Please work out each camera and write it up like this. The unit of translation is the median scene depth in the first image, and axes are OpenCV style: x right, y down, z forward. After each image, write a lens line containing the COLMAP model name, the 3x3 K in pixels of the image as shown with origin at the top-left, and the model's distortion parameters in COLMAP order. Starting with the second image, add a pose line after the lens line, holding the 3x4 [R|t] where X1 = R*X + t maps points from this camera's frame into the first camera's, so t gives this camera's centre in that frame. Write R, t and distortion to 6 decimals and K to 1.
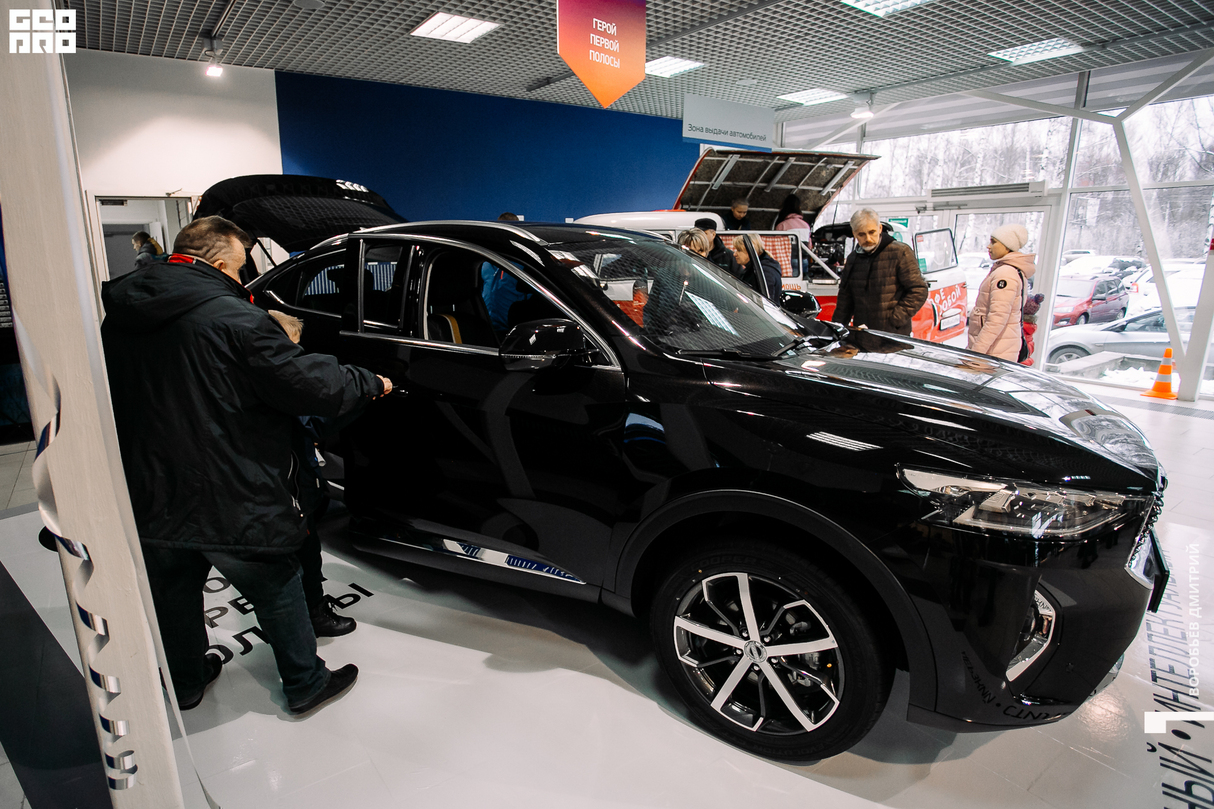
lens RADIAL K [[665.0, 0, 604.5], [0, 665.0, 378.6], [0, 0, 1]] dist [0.001295, 0.001771]
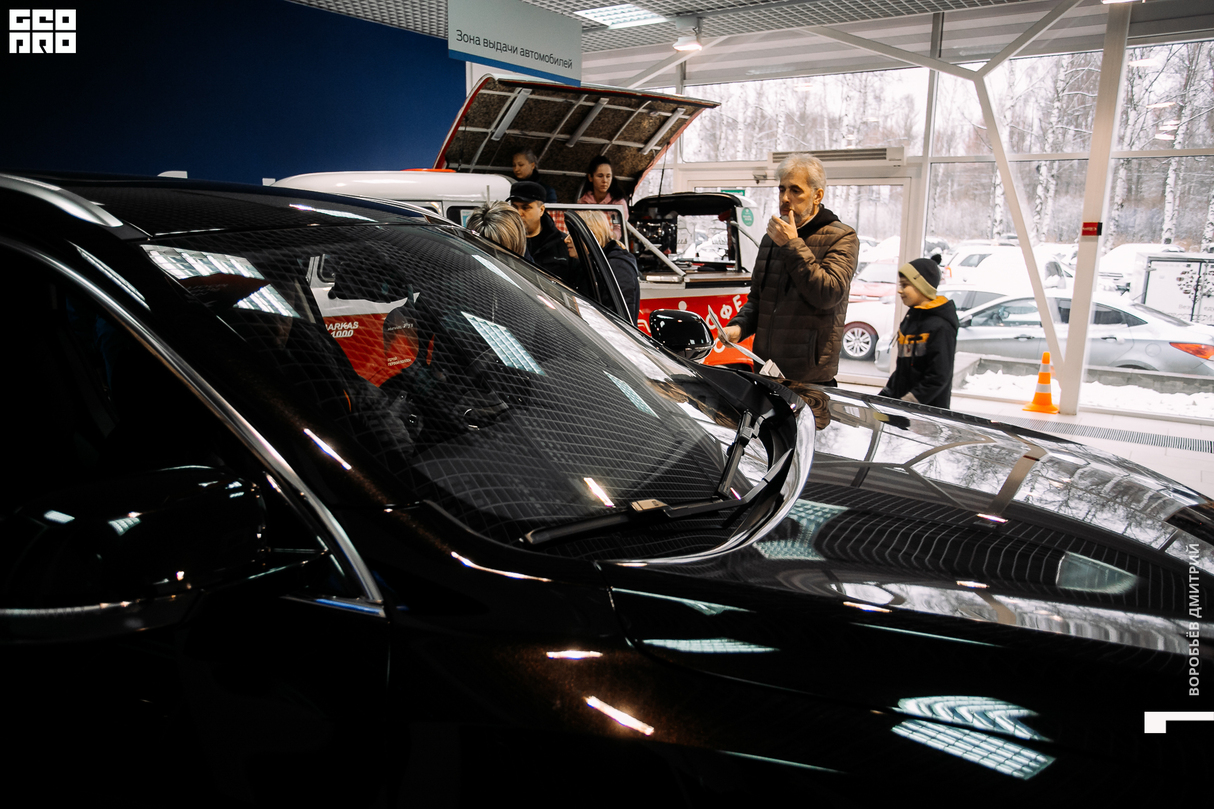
lens RADIAL K [[754.0, 0, 607.0], [0, 754.0, 404.5], [0, 0, 1]] dist [-0.014755, -0.000372]
pose [[0.943161, -0.071426, 0.324570, 0.004953], [0.056313, 0.996856, 0.055734, -0.053953], [-0.327531, -0.034289, 0.944218, 0.235710]]
